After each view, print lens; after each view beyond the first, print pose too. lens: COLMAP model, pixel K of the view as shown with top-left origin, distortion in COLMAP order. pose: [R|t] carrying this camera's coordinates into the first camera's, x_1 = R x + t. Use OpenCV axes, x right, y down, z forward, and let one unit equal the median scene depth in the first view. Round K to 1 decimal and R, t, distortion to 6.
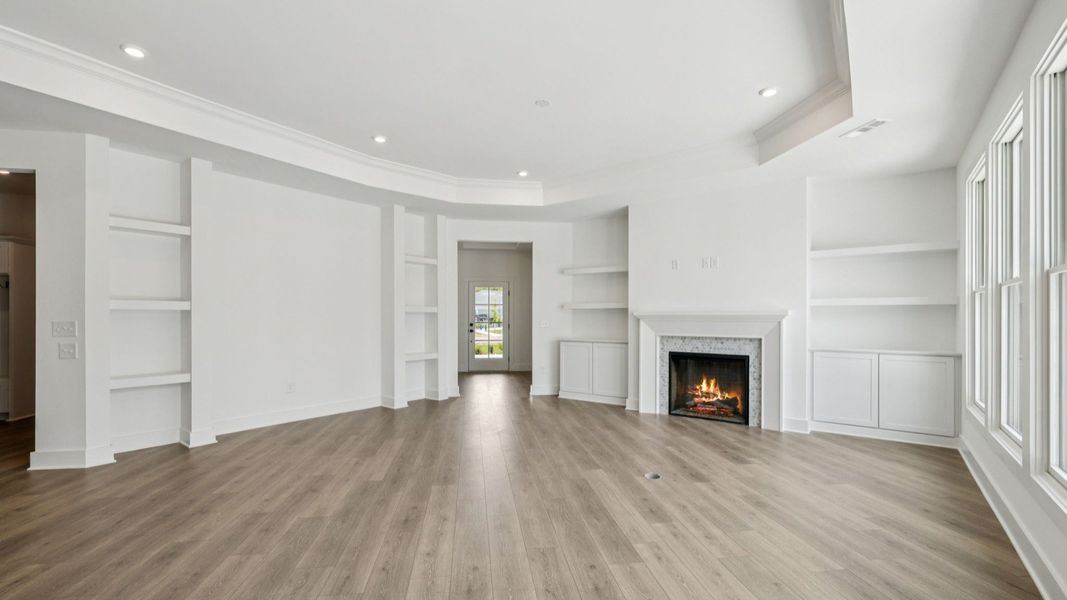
lens RADIAL K [[454.8, 0, 535.2], [0, 454.8, 316.7], [0, 0, 1]] dist [-0.001115, 0.000500]
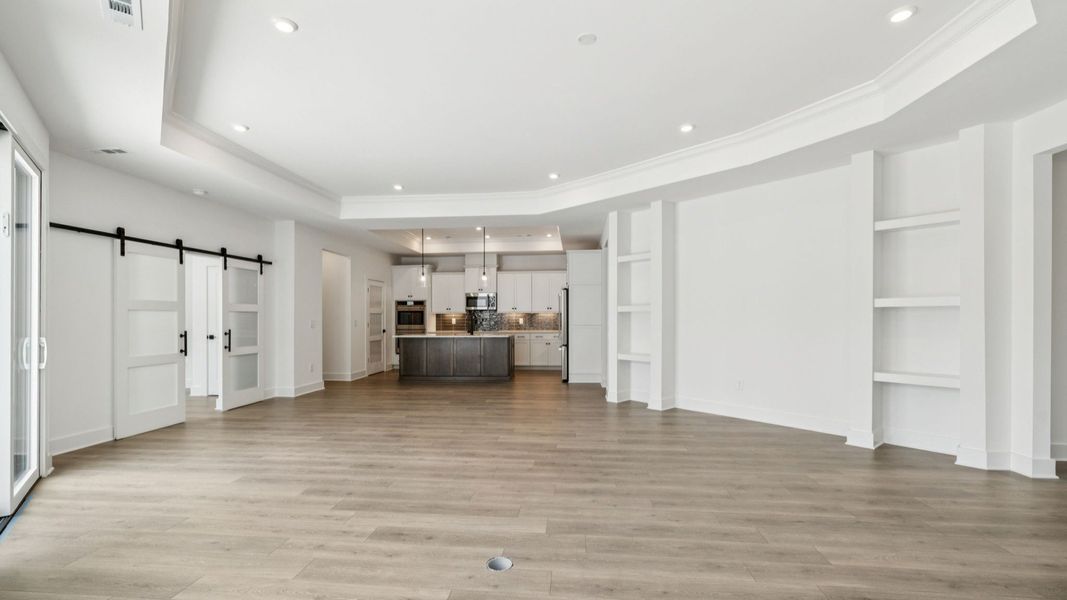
lens RADIAL K [[454.8, 0, 534.0], [0, 454.8, 321.7], [0, 0, 1]] dist [-0.001115, 0.000500]
pose [[-0.231434, 0.008904, -0.972810, 0.554617], [0.007507, 0.999945, 0.007366, 0.002236], [0.972822, -0.005598, -0.231488, 0.764740]]
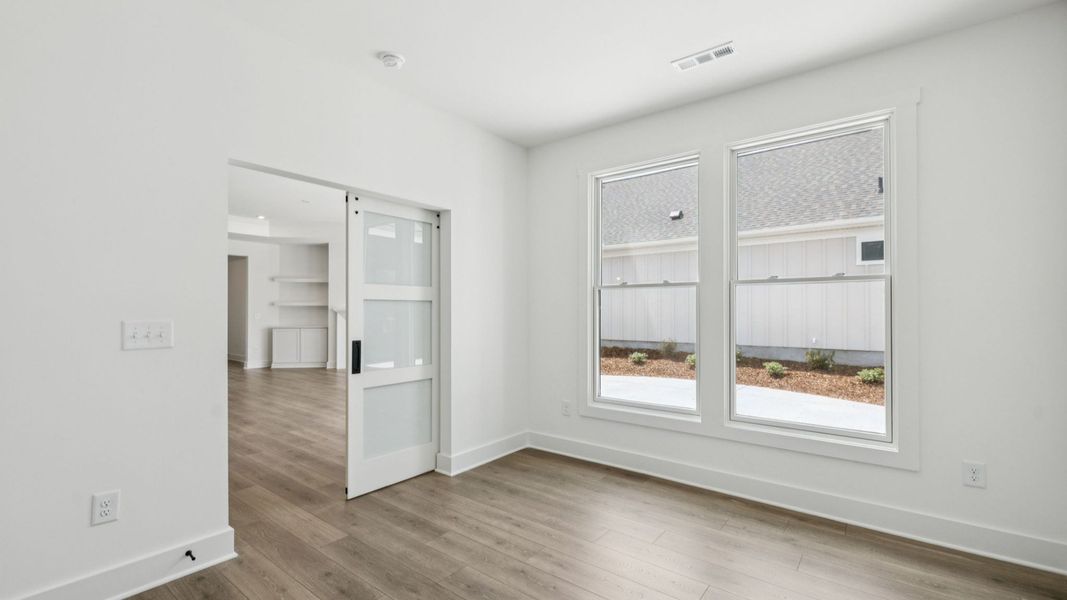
lens RADIAL K [[454.8, 0, 530.8], [0, 454.8, 307.8], [0, 0, 1]] dist [-0.001115, 0.000500]
pose [[0.719852, 0.005809, 0.694104, -0.448696], [-0.002076, 0.999979, -0.006215, -0.004227], [-0.694125, 0.003033, 0.719848, -0.747857]]
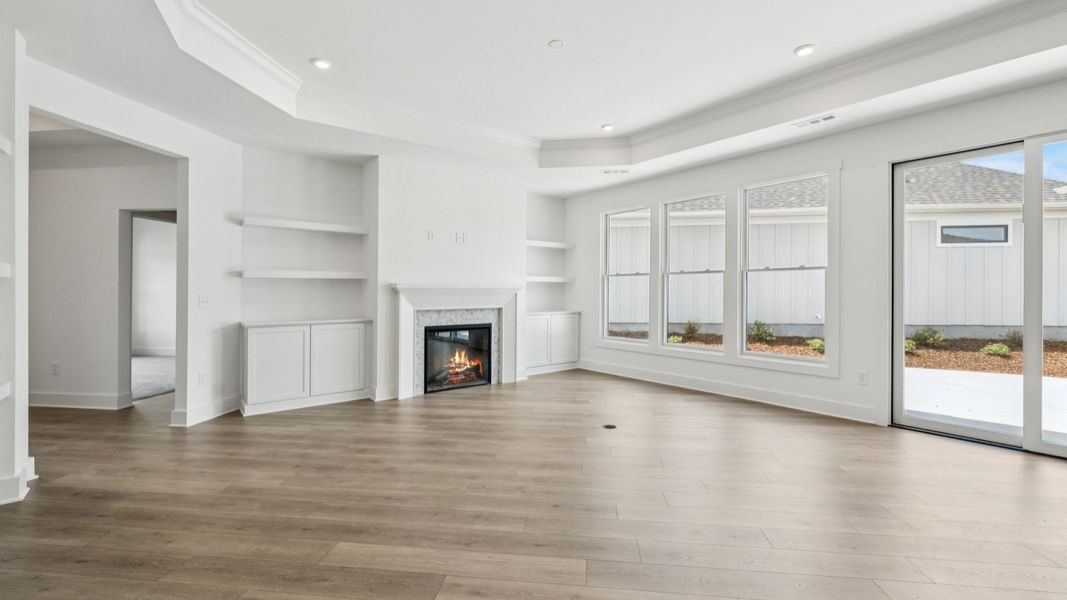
lens RADIAL K [[454.8, 0, 531.6], [0, 454.8, 287.8], [0, 0, 1]] dist [-0.001115, 0.000500]
pose [[0.263773, 0.004001, 0.964576, -0.584046], [-0.002598, 0.999991, -0.003438, -0.000728], [-0.964581, -0.001599, 0.263781, 0.566778]]
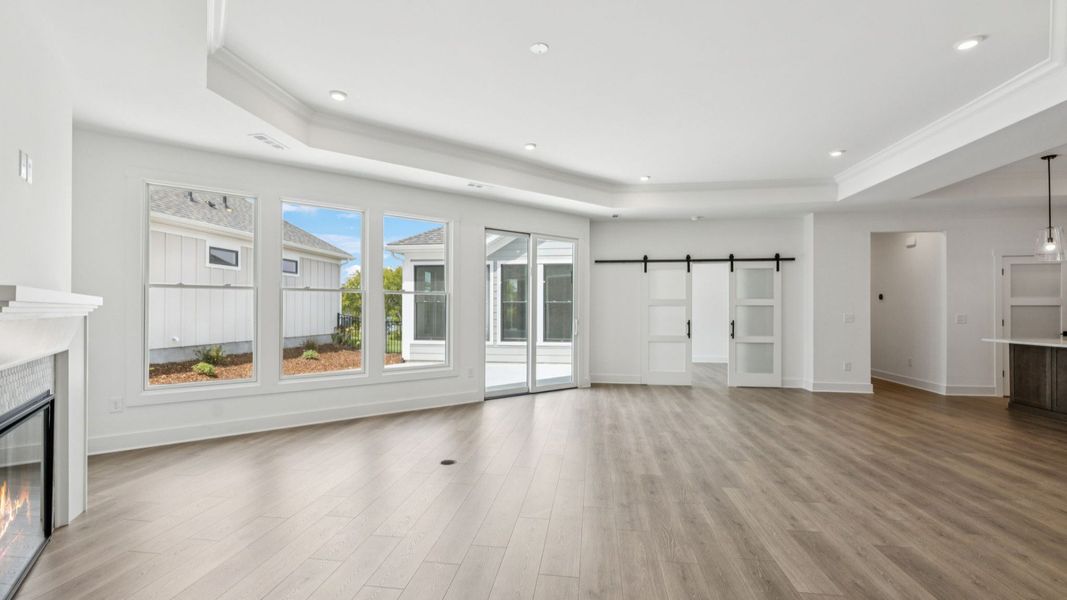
lens RADIAL K [[454.8, 0, 527.6], [0, 454.8, 307.9], [0, 0, 1]] dist [-0.001115, 0.000500]
pose [[-0.959937, -0.002712, 0.280204, -0.132659], [-0.005424, 0.999946, -0.008904, 0.001650], [-0.280164, -0.010067, -0.959899, 1.248397]]
